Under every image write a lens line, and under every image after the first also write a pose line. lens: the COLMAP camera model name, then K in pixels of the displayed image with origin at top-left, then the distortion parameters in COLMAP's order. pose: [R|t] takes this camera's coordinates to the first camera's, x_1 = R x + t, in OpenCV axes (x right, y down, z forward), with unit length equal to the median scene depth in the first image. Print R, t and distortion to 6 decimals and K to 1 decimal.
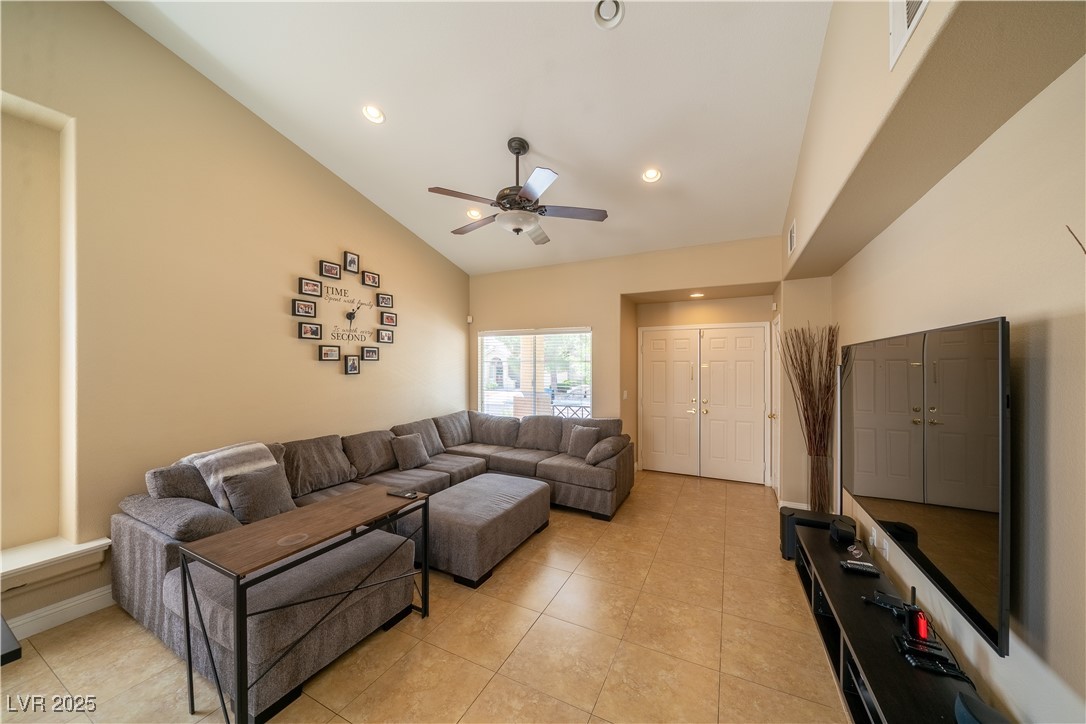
lens RADIAL K [[373.4, 0, 543.2], [0, 373.4, 368.5], [0, 0, 1]] dist [-0.004143, -0.000052]
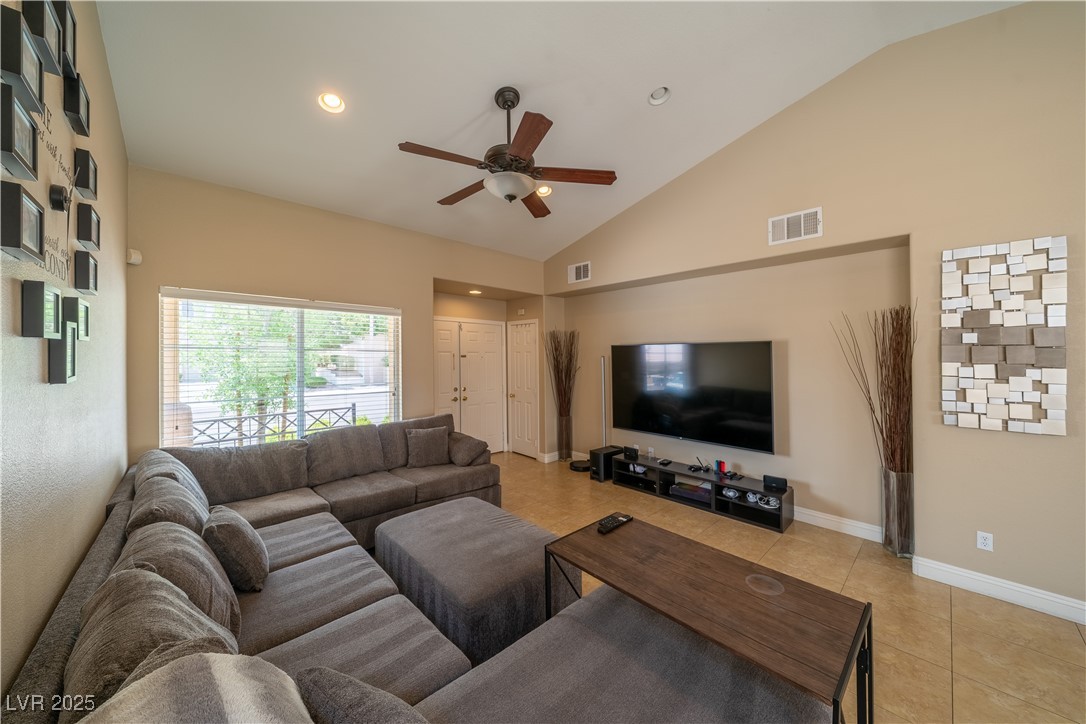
lens RADIAL K [[373.4, 0, 559.3], [0, 373.4, 355.7], [0, 0, 1]] dist [-0.004143, -0.000052]
pose [[0.333166, 0.006472, 0.942846, -0.568984], [0.003485, 0.999961, -0.008096, -0.002269], [-0.942862, 0.005983, 0.333130, 0.421868]]
